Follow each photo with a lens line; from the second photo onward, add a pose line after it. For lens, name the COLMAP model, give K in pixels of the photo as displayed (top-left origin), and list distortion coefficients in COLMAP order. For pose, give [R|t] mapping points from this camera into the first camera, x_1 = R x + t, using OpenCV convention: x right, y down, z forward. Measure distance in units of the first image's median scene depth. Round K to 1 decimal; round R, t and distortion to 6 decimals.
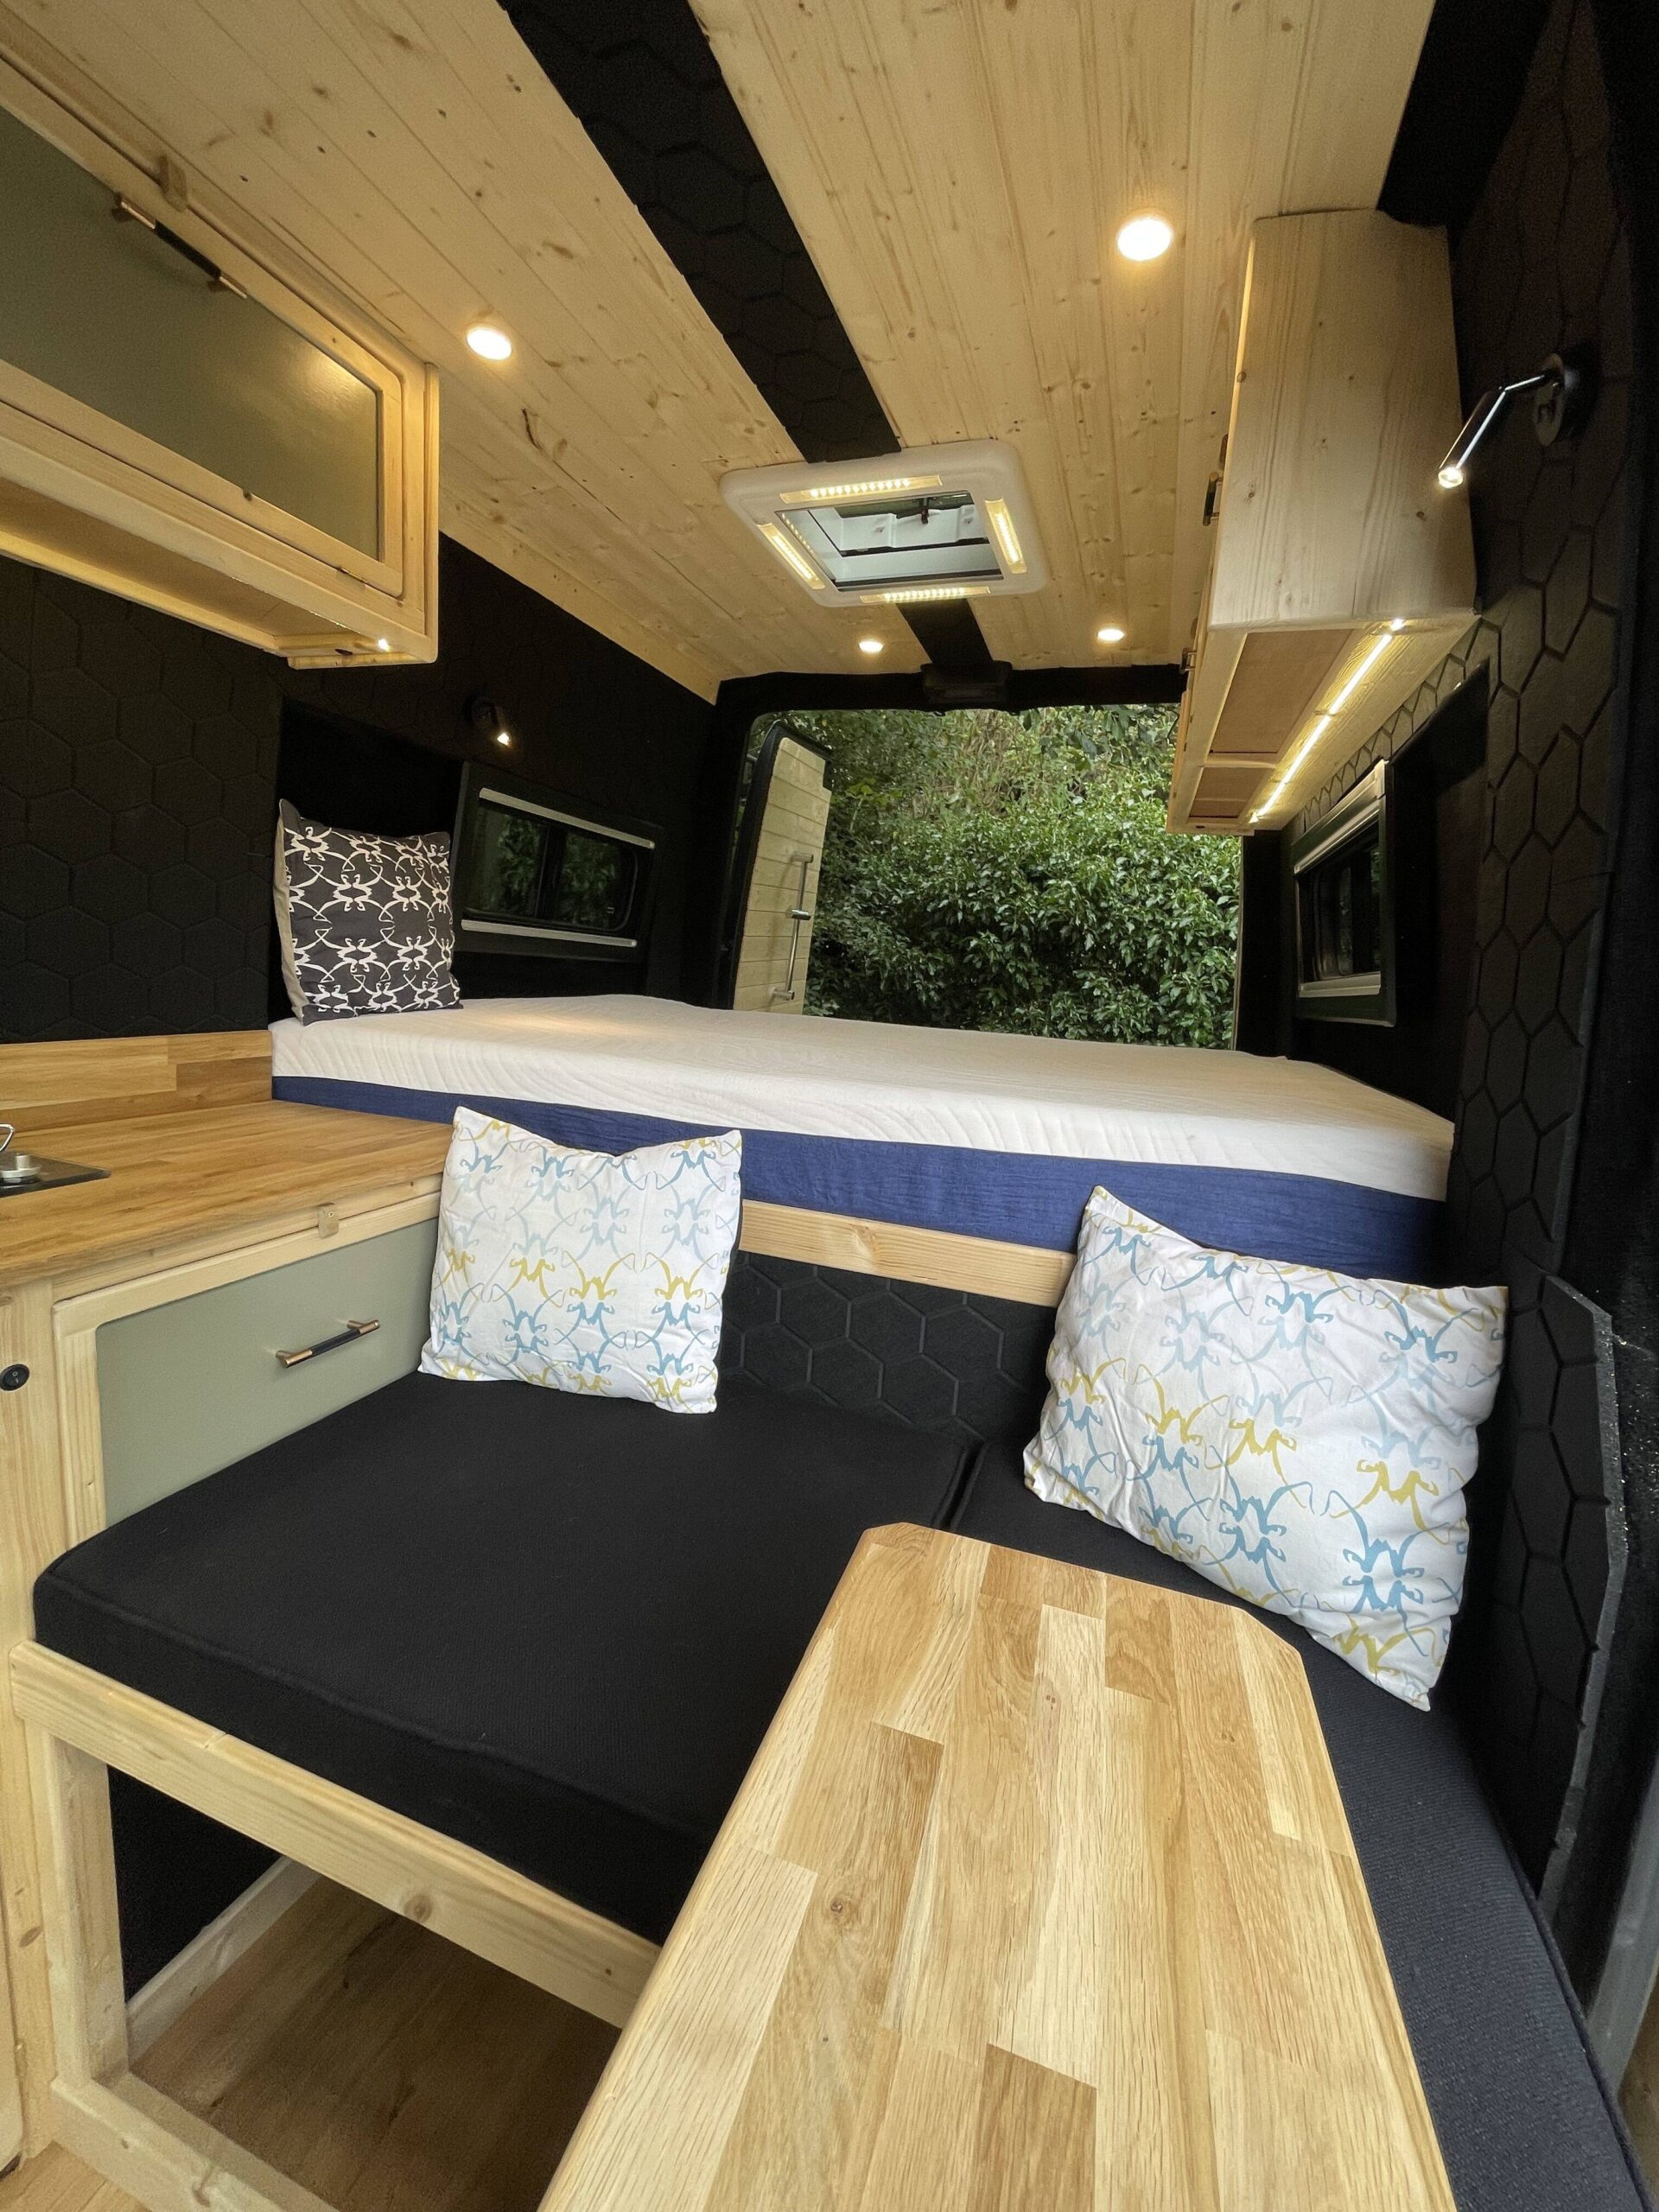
lens RADIAL K [[888.1, 0, 833.2], [0, 888.1, 1103.3], [0, 0, 1]] dist [-0.003642, -0.000084]
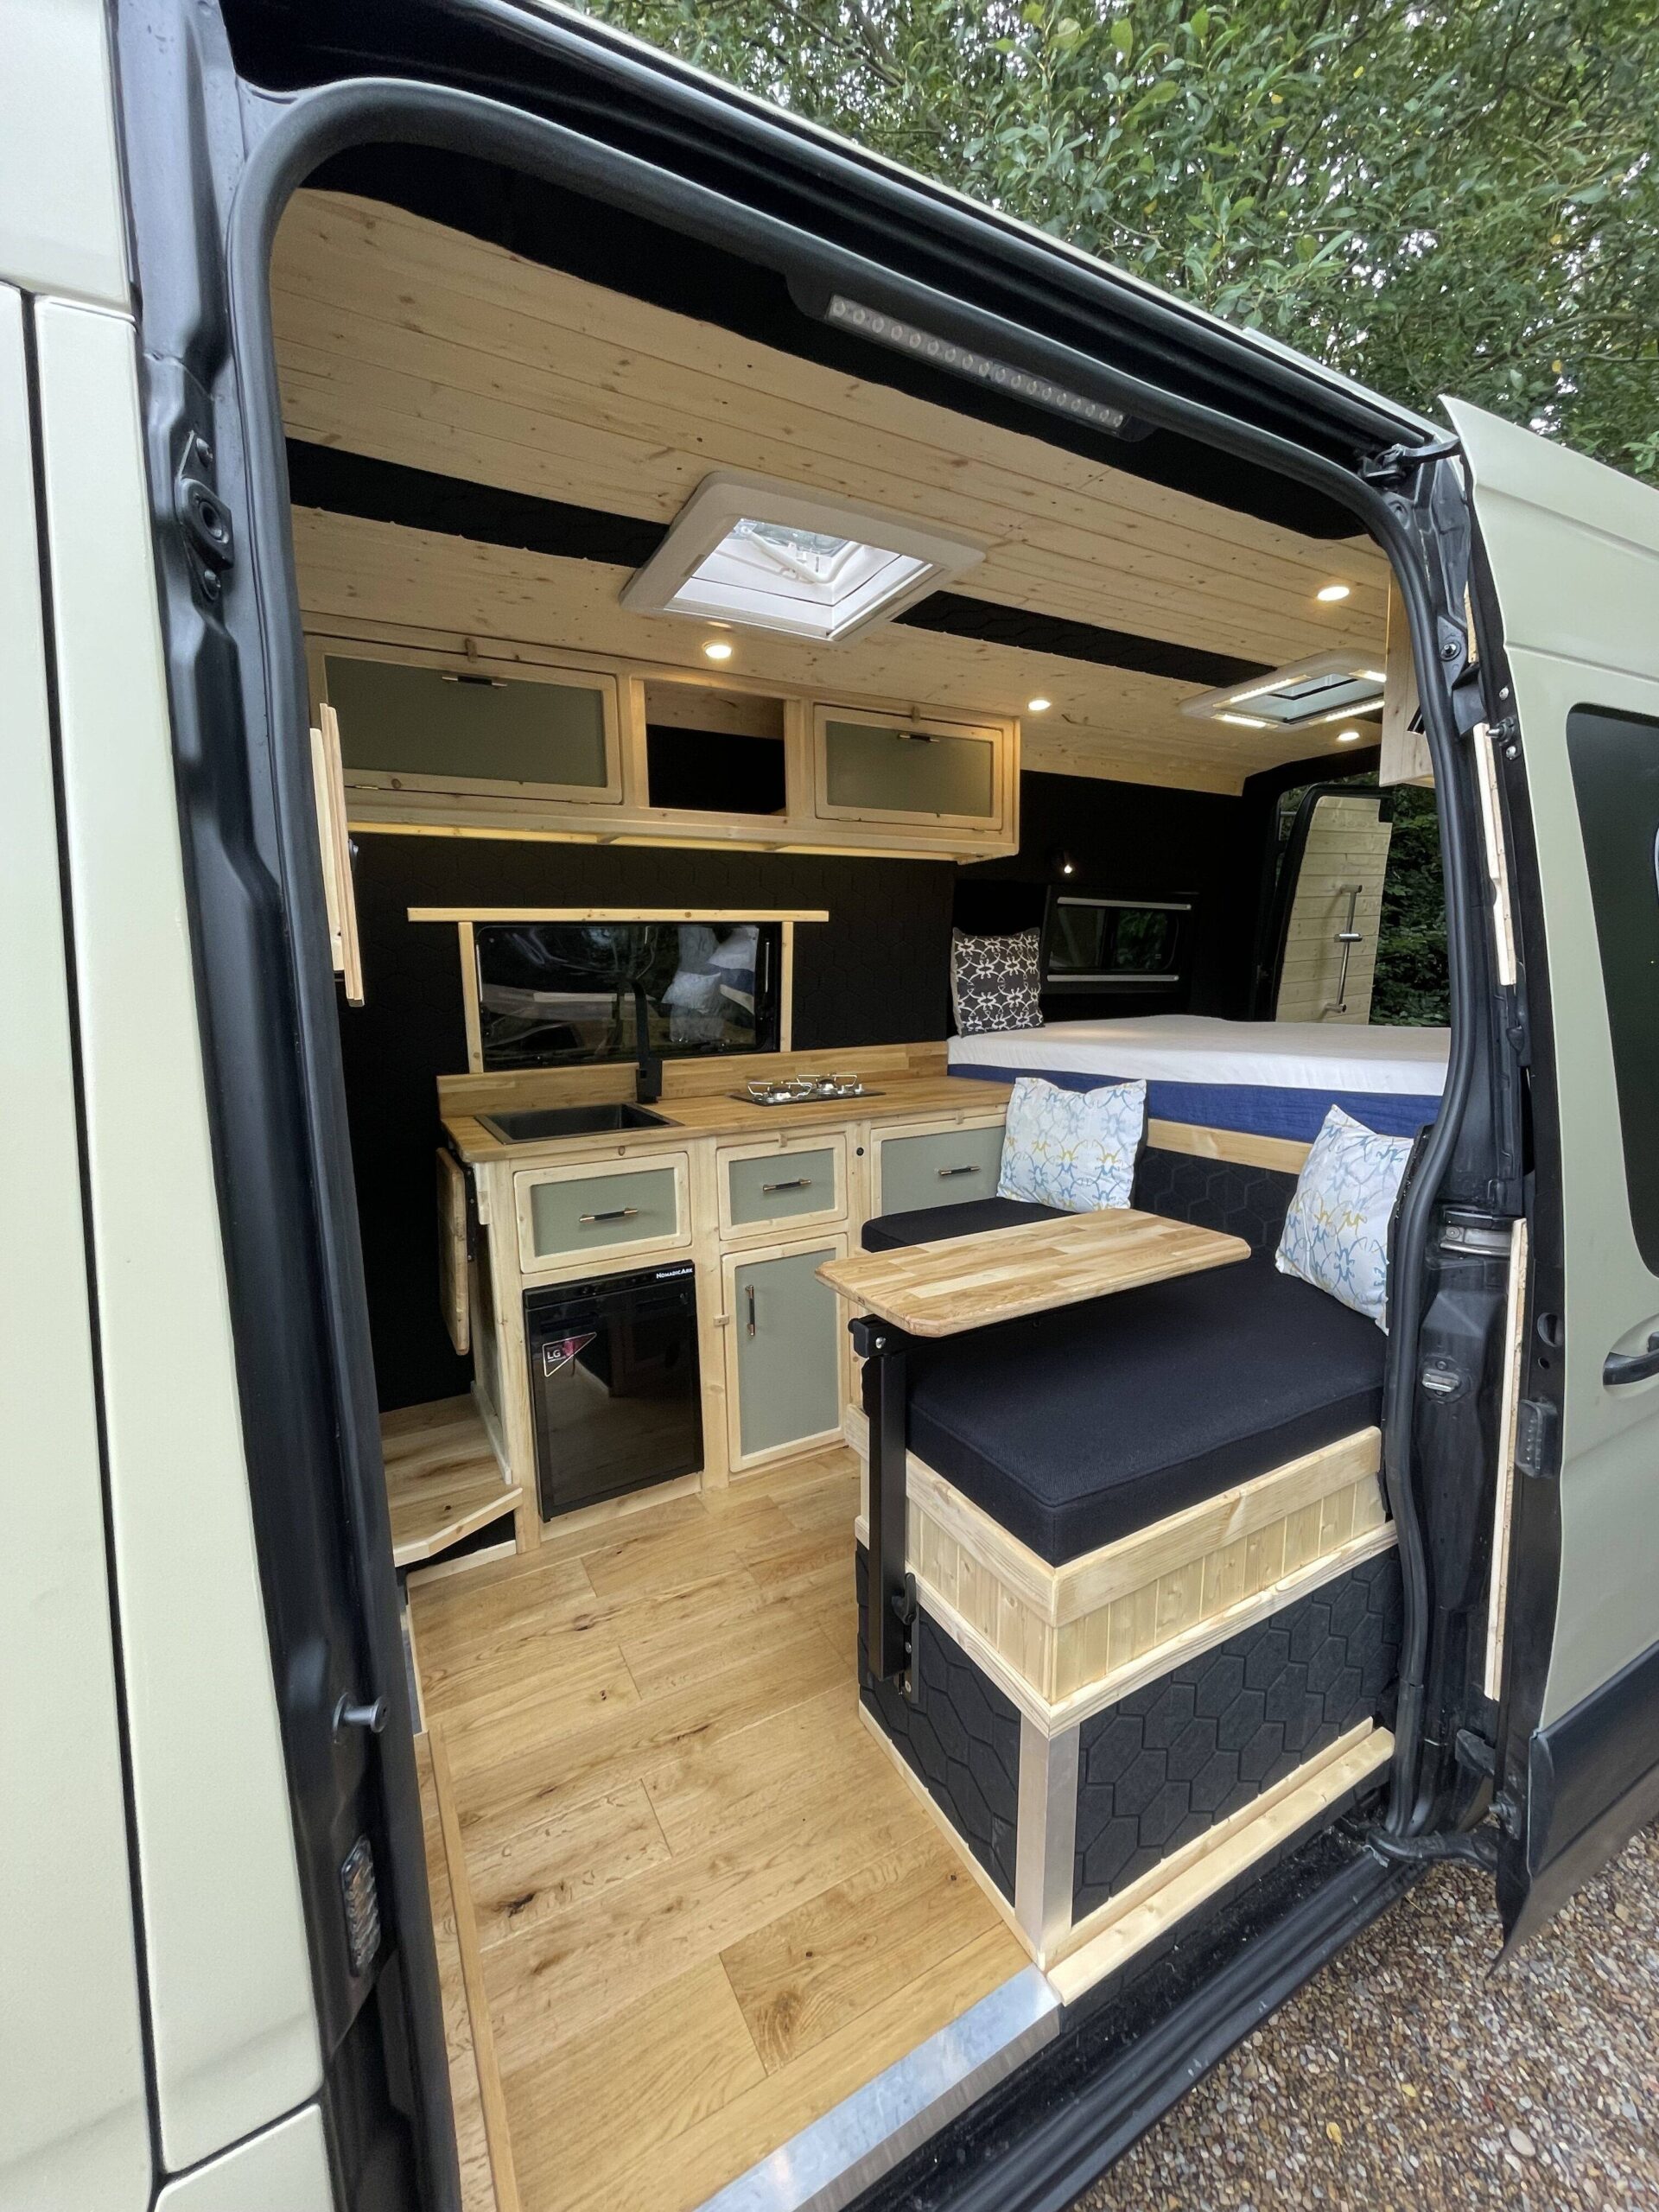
lens RADIAL K [[888.1, 0, 833.2], [0, 888.1, 1103.3], [0, 0, 1]] dist [-0.003642, -0.000084]
pose [[0.746800, 0.006902, -0.665013, 0.620707], [-0.031460, 0.999193, -0.024959, 0.141701], [0.664304, 0.039560, 0.746415, -0.811110]]
